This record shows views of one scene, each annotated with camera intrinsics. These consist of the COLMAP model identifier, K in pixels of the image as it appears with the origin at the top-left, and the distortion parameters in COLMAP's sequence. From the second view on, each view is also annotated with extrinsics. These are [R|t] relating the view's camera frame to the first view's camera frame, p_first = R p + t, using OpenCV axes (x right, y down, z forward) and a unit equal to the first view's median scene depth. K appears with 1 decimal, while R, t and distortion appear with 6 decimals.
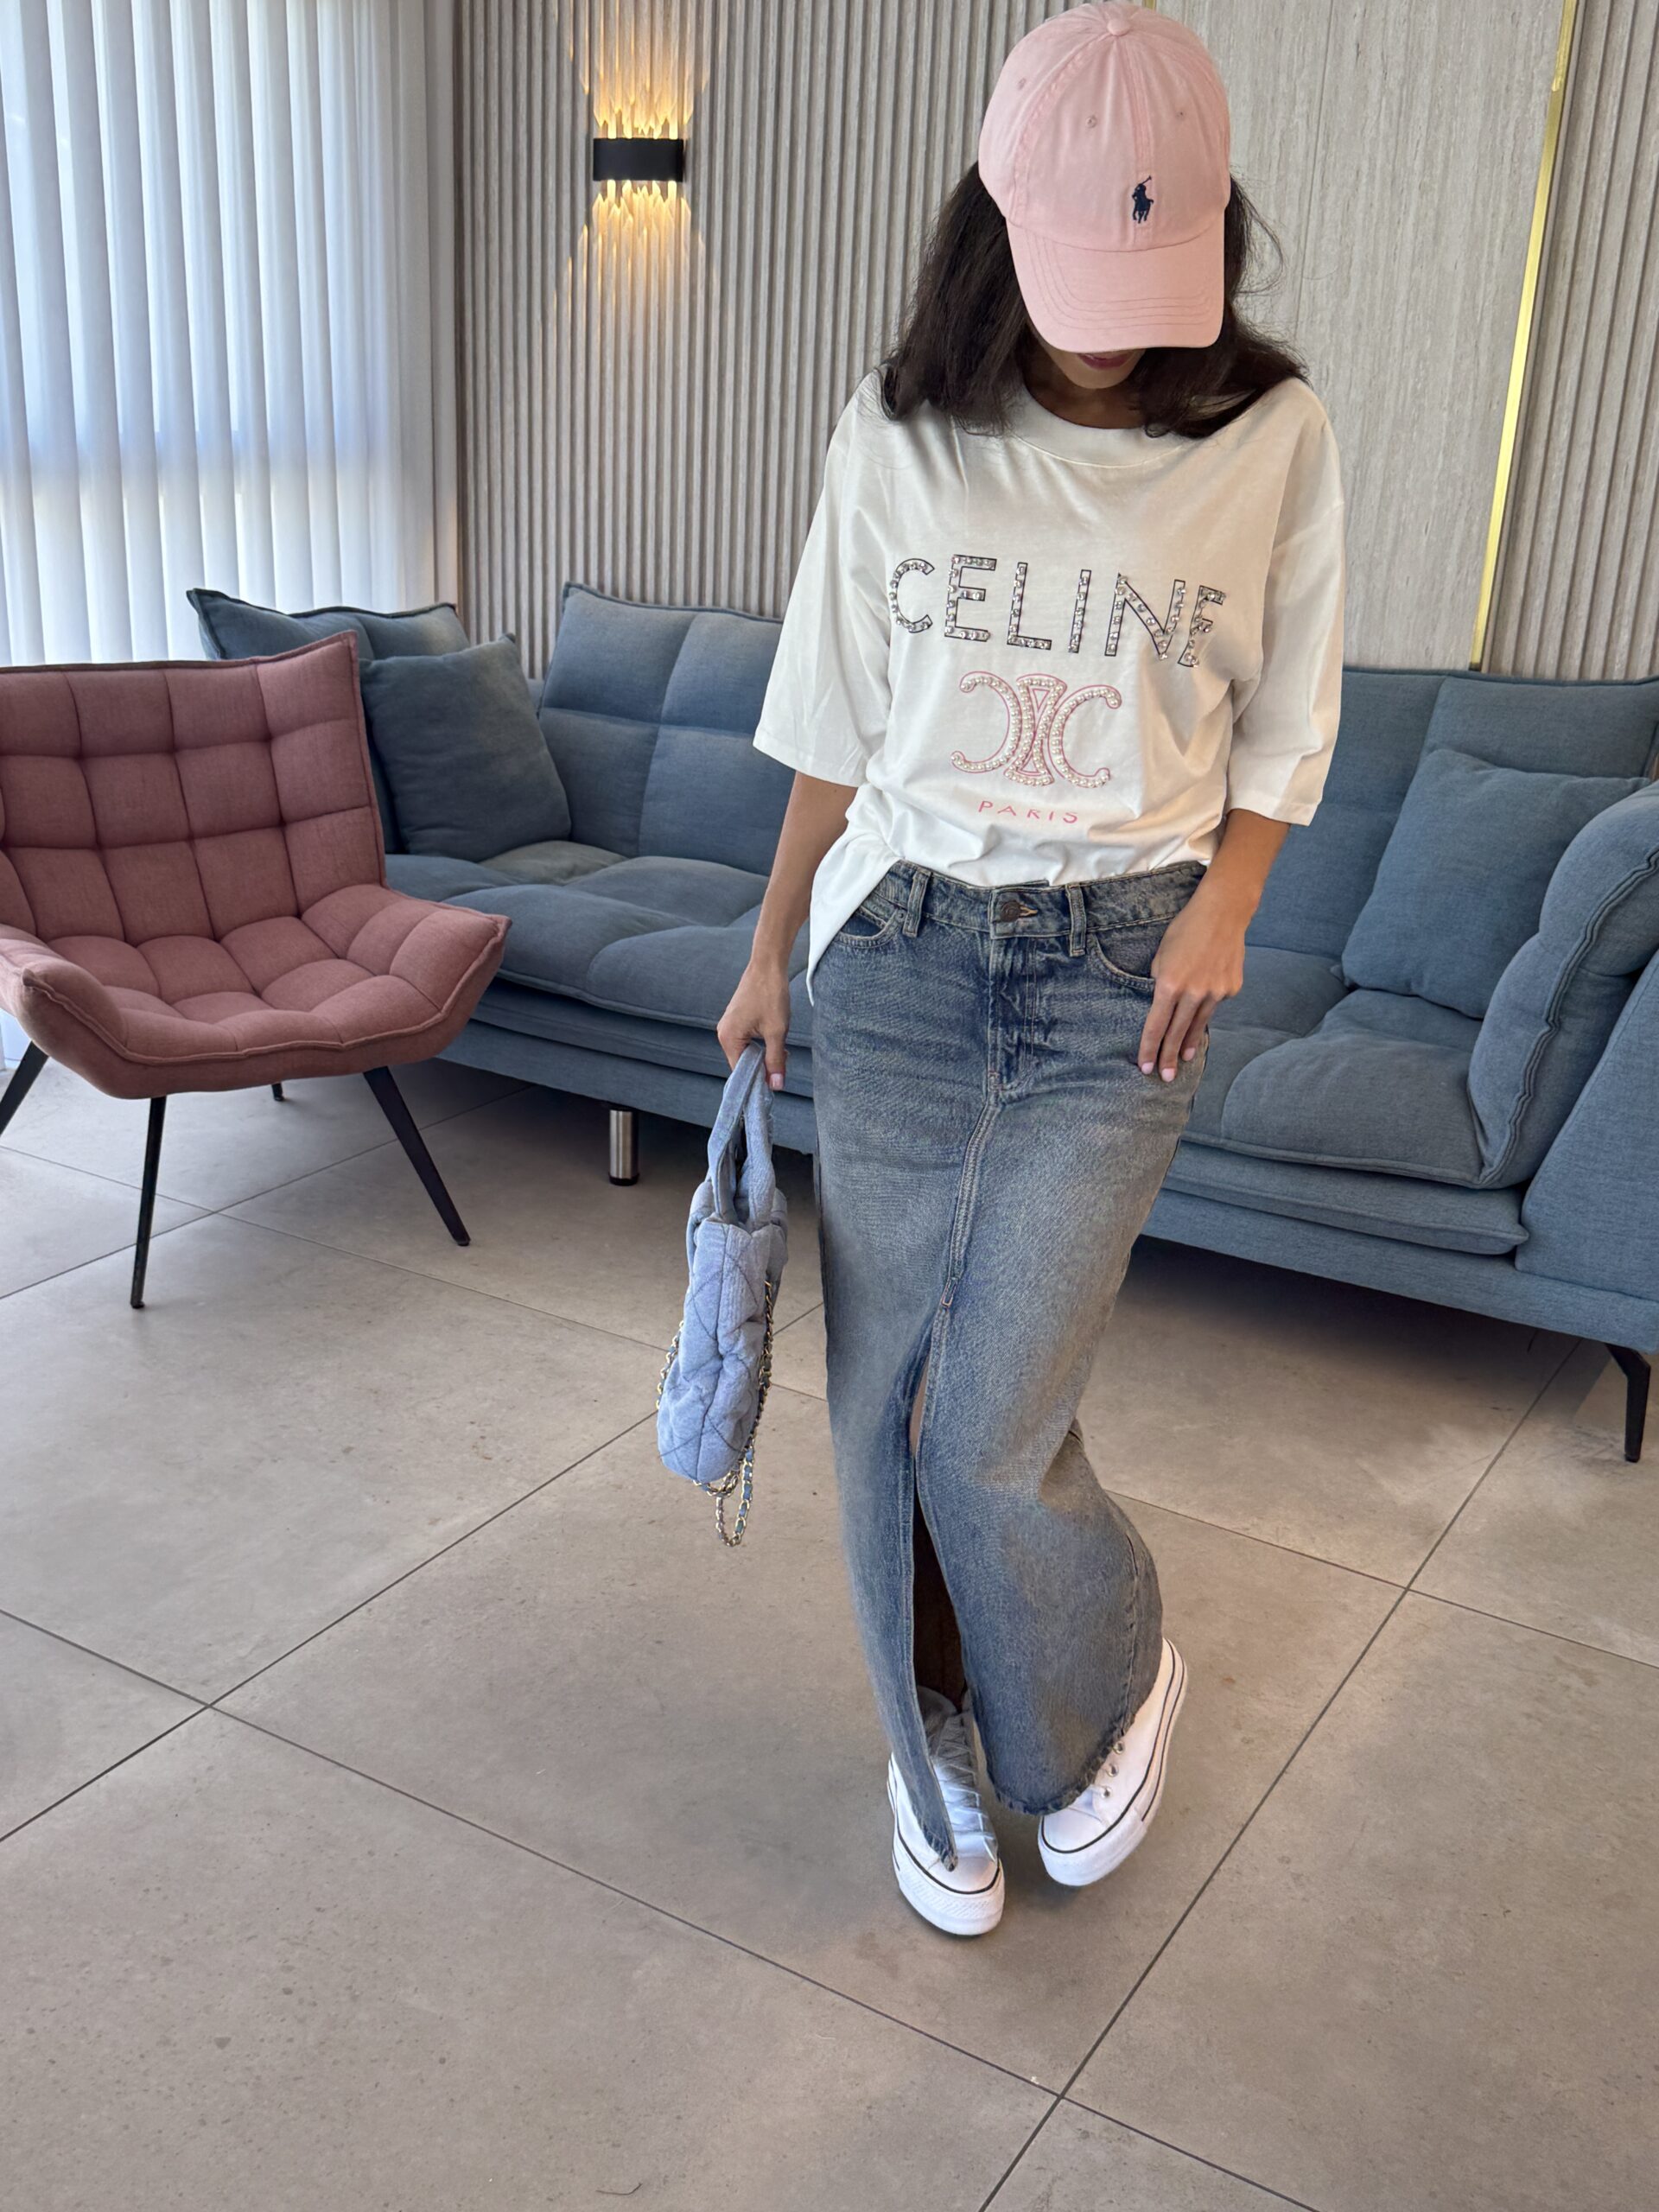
lens RADIAL K [[2191.0, 0, 819.2], [0, 2191.0, 1117.4], [0, 0, 1]] dist [0.187606, -0.434341]
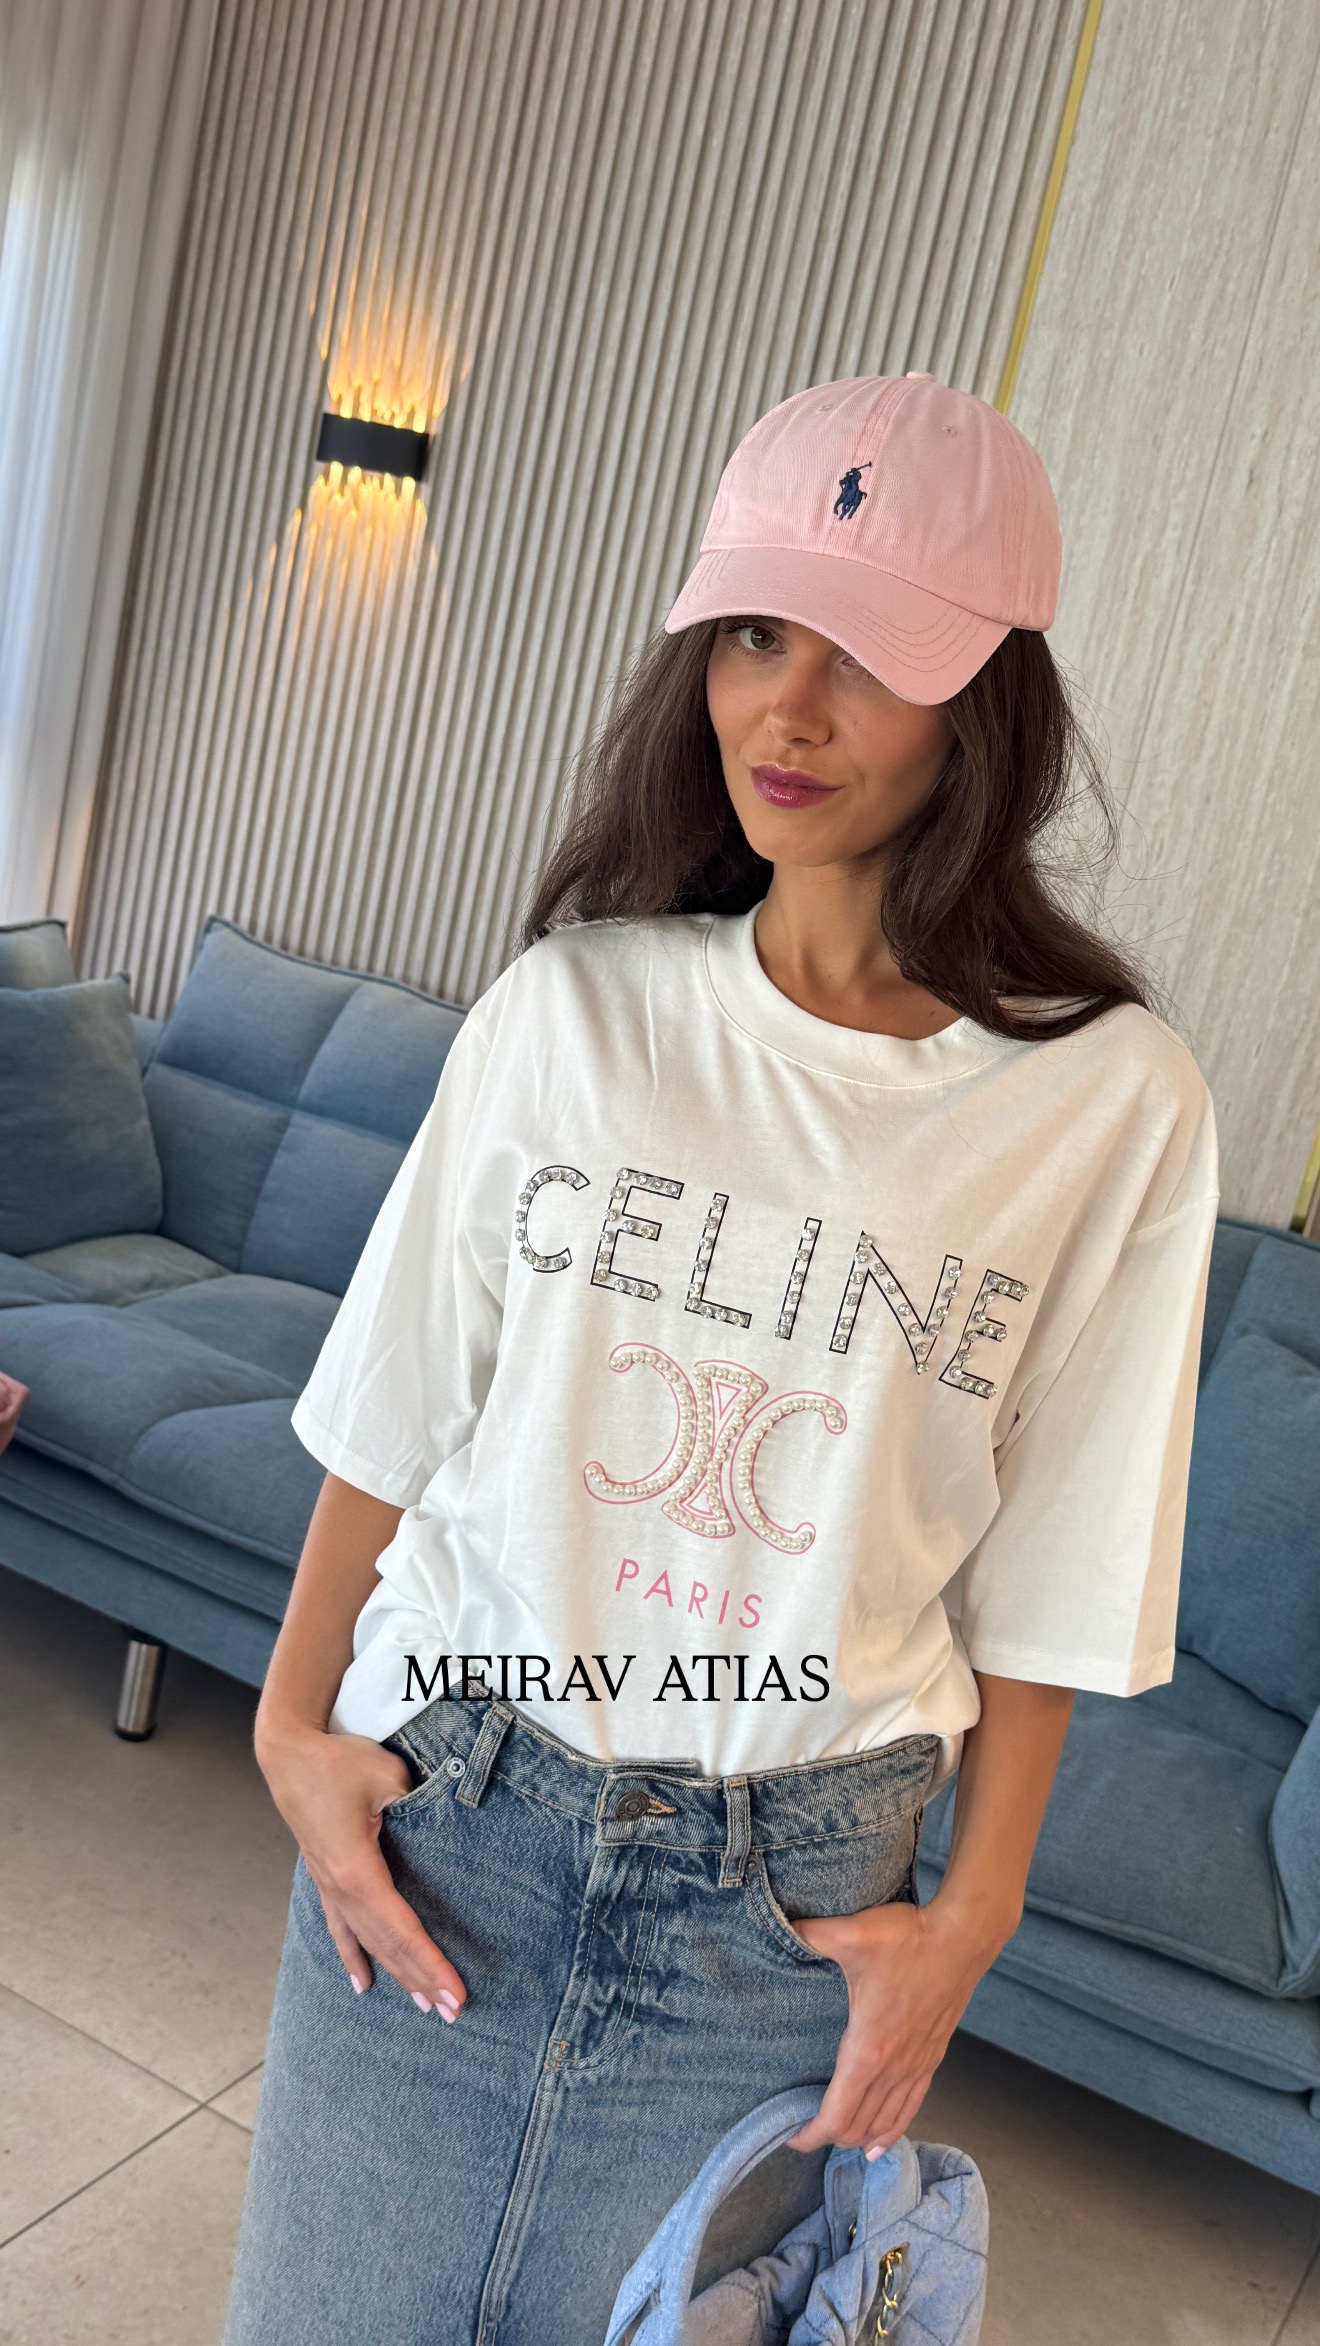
lens RADIAL K [[2322.7, 0, 660.0], [0, 2322.7, 1173.0], [0, 0, 1]] dist [0.190145, -0.439669]
pose [[0.985945, 0.149625, 0.074329, -0.000849], [-0.140853, 0.983694, -0.111829, -0.095281], [-0.089849, 0.099787, 0.990944, 0.177145]]
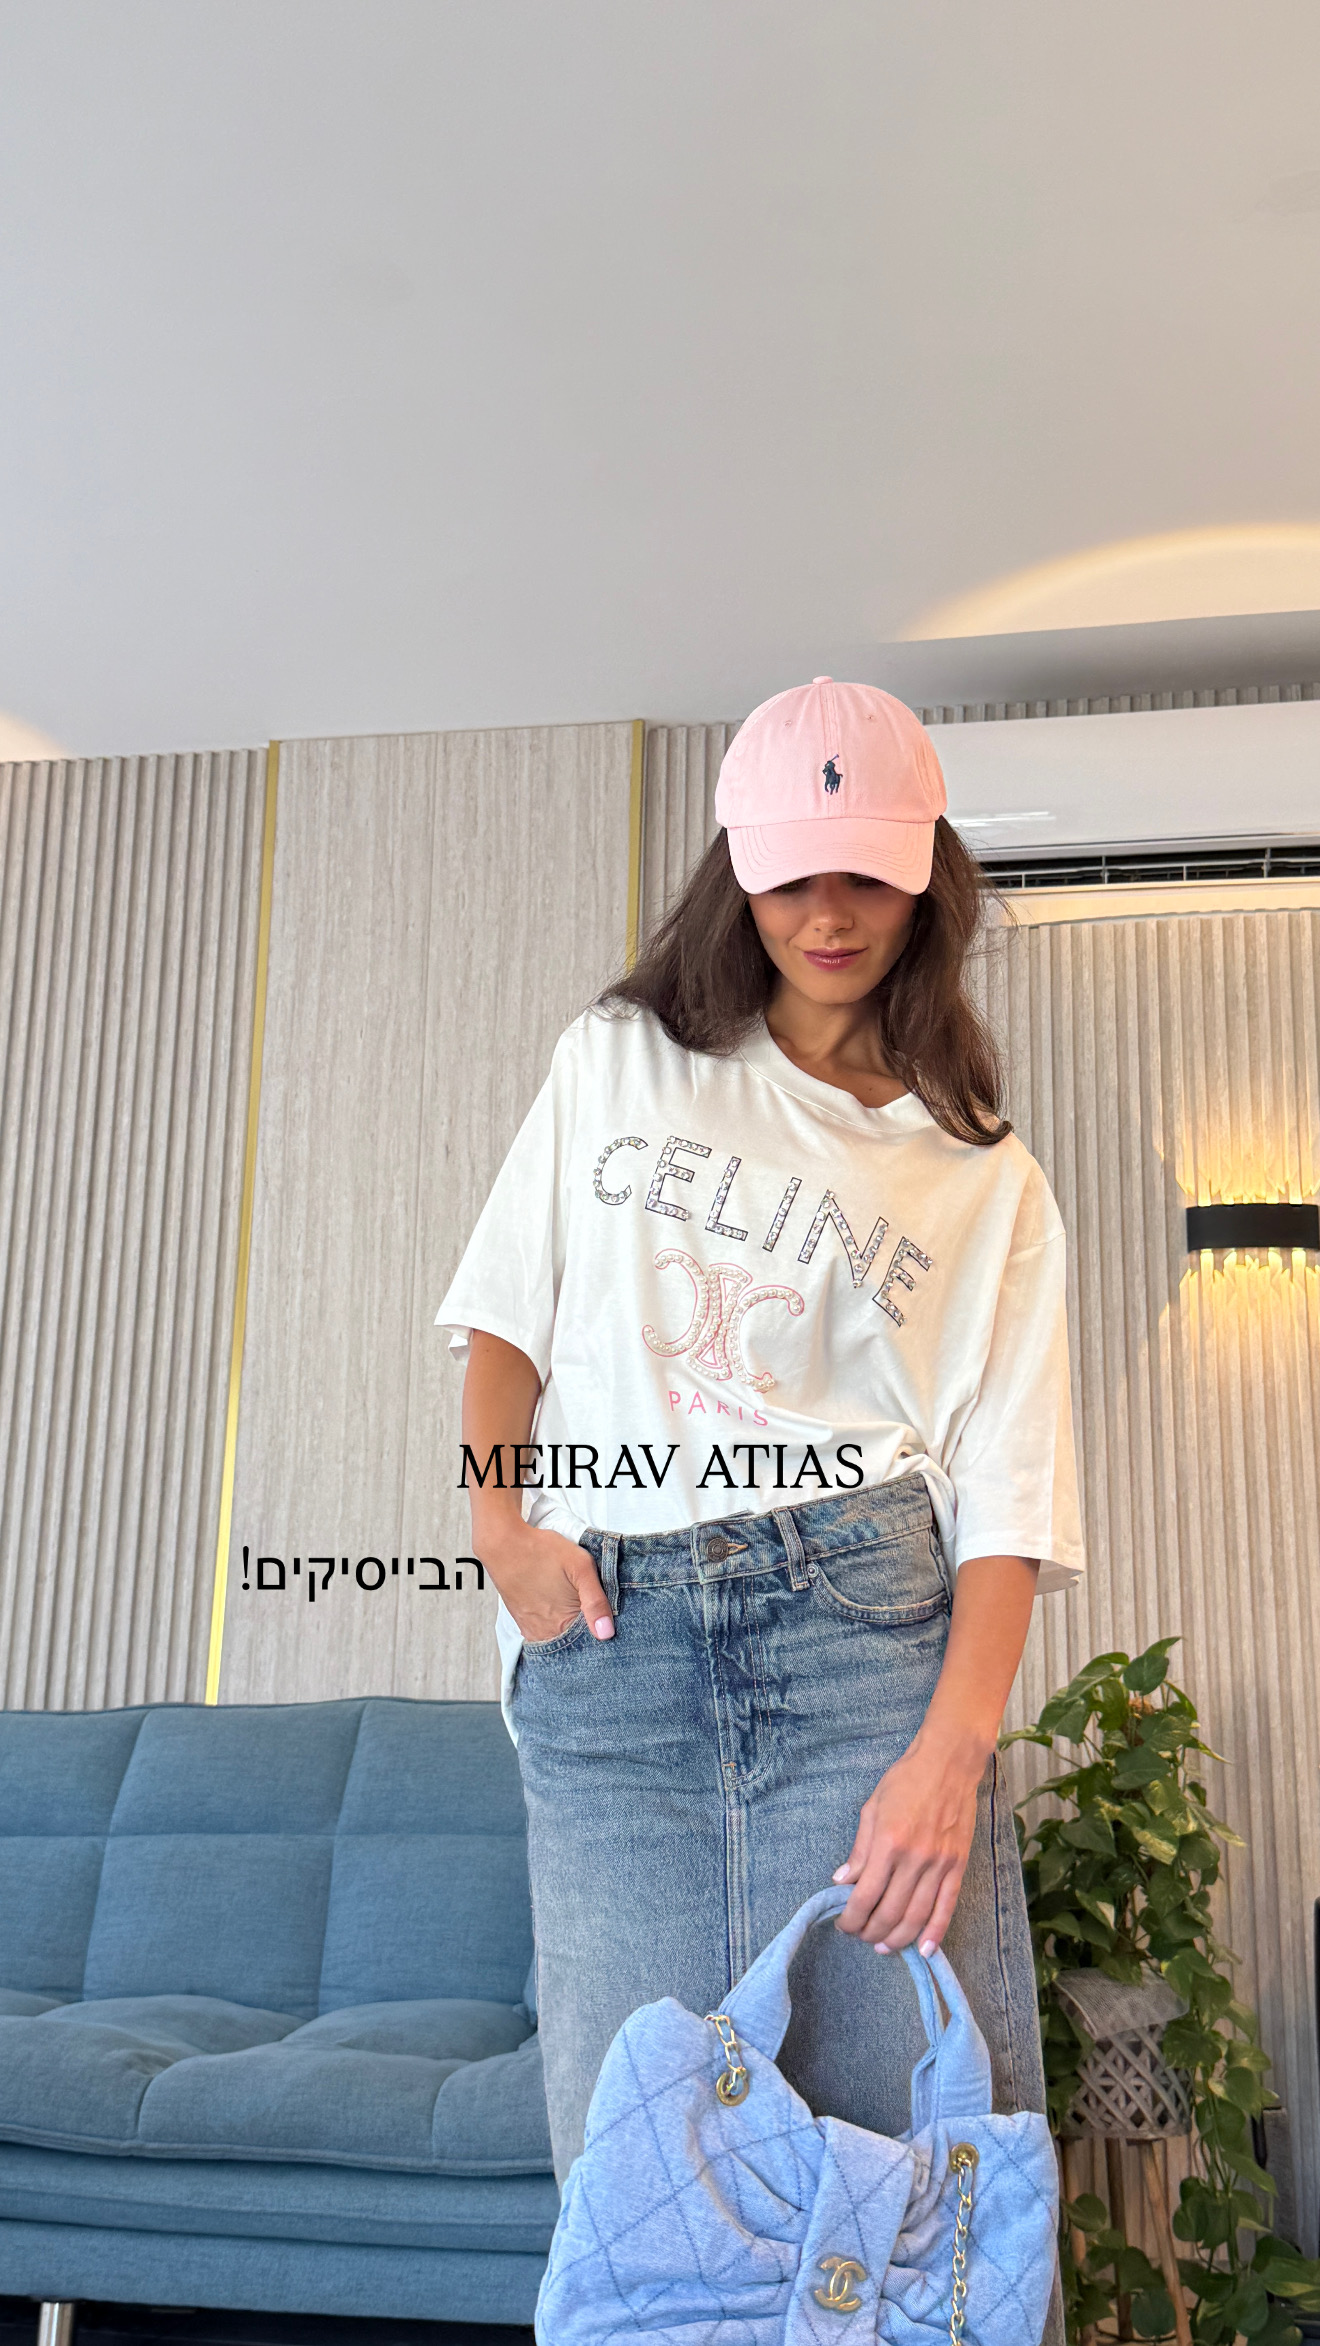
lens RADIAL K [[2322.7, 0, 660.0], [0, 2322.7, 1173.0], [0, 0, 1]] dist [0.190145, -0.439669]
pose [[0.937895, 0.057419, 0.342135, -0.055203], [0.135809, 0.846730, -0.514397, 0.141645], [-0.319232, 0.528916, 0.786345, 0.059551]]
